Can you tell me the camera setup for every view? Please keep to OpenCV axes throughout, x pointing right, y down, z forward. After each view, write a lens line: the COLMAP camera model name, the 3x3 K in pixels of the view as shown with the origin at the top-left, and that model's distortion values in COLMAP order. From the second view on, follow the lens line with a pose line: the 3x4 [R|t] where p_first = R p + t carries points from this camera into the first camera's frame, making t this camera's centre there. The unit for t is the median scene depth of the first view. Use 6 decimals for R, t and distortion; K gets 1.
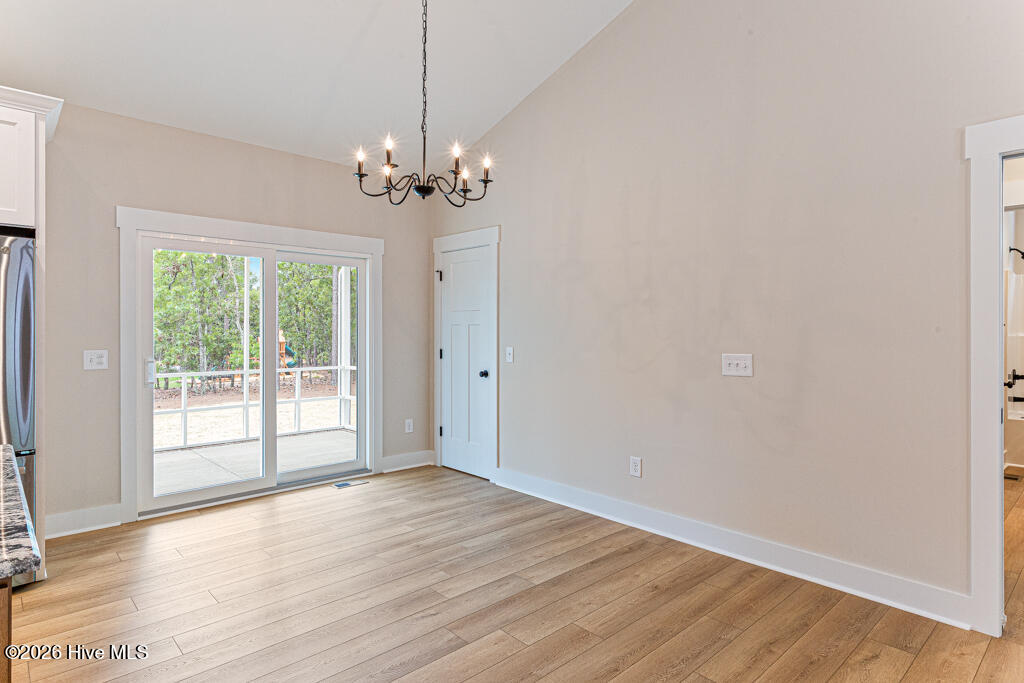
lens RADIAL K [[575.2, 0, 512.2], [0, 575.2, 337.5], [0, 0, 1]] dist [-0.006254, -0.000538]
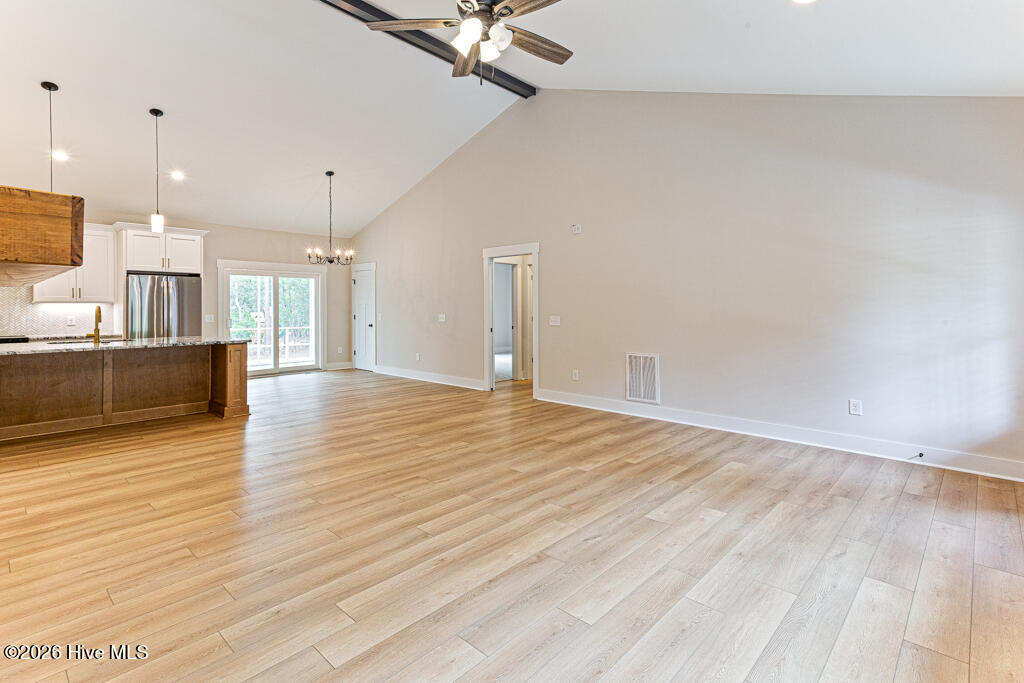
lens RADIAL K [[496.4, 0, 495.4], [0, 496.4, 313.3], [0, 0, 1]] dist [0.042724, 0.002289]
pose [[0.999060, -0.001935, 0.043315, 0.341105], [0.001878, 0.999997, 0.001370, 0.012110], [-0.043317, -0.001287, 0.999061, -0.955093]]
